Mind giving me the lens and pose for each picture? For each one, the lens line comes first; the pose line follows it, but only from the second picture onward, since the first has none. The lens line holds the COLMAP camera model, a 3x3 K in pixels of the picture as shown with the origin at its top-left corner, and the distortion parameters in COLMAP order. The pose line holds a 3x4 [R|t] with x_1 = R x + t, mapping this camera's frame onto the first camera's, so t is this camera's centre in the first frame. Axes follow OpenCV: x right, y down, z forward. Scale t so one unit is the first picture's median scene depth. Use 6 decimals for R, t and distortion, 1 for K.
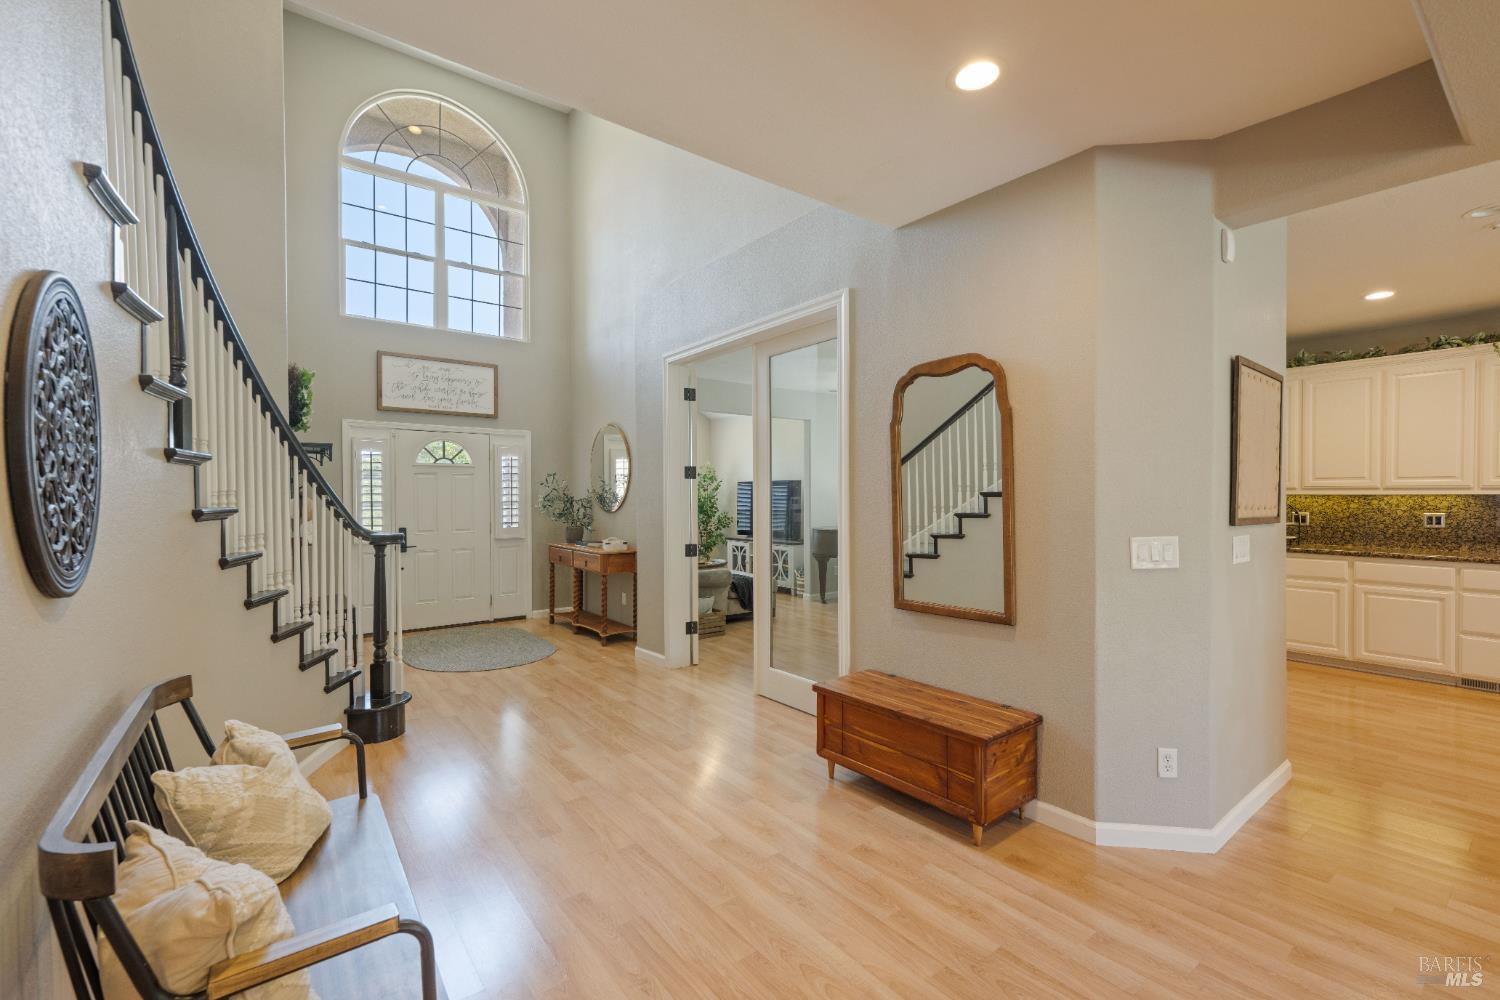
lens RADIAL K [[639.0, 0, 743.4], [0, 639.0, 501.1], [0, 0, 1]] dist [-0.000212, 0.000149]
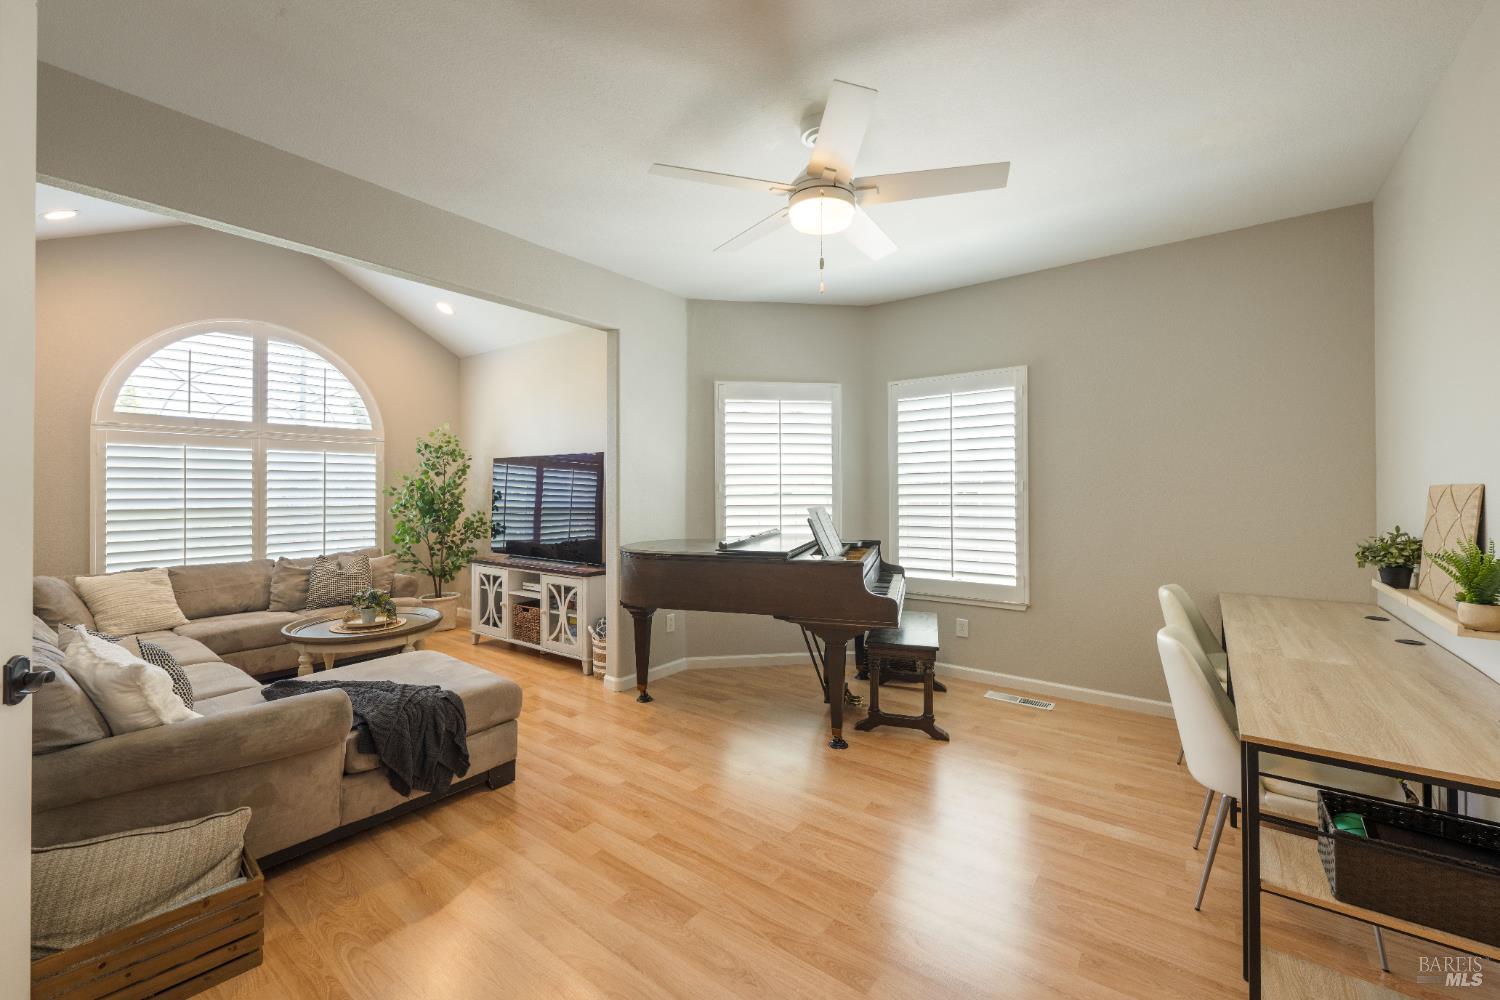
lens RADIAL K [[595.8, 0, 750.6], [0, 595.8, 487.0], [0, 0, 1]] dist [0.001369, 0.000093]
pose [[0.961725, 0.003595, 0.273992, 0.067380], [0.001489, 0.999831, -0.018345, 0.005496], [-0.274012, 0.018051, 0.961557, 0.458107]]
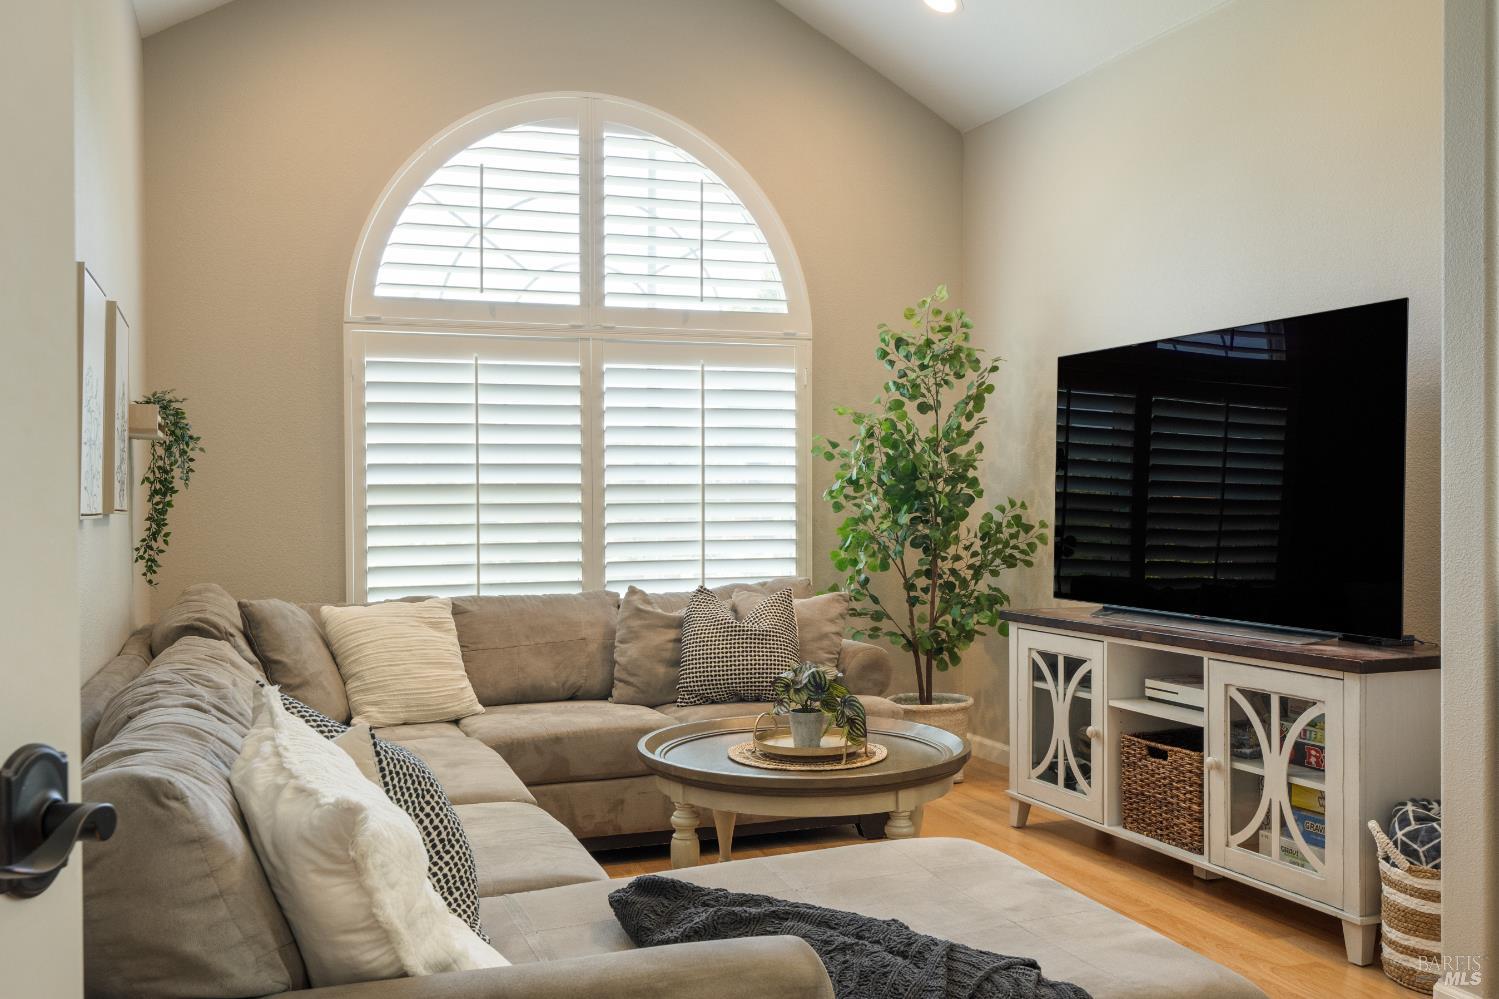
lens RADIAL K [[1350.5, 0, 749.5], [0, 1350.5, 499.5], [0, 0, 1]] dist [-0.001021, -0.003194]
pose [[0.957737, -0.002554, -0.287633, 0.023629], [0.000183, 0.999966, -0.008268, 0.023510], [0.287645, 0.007866, 0.957705, 0.553015]]
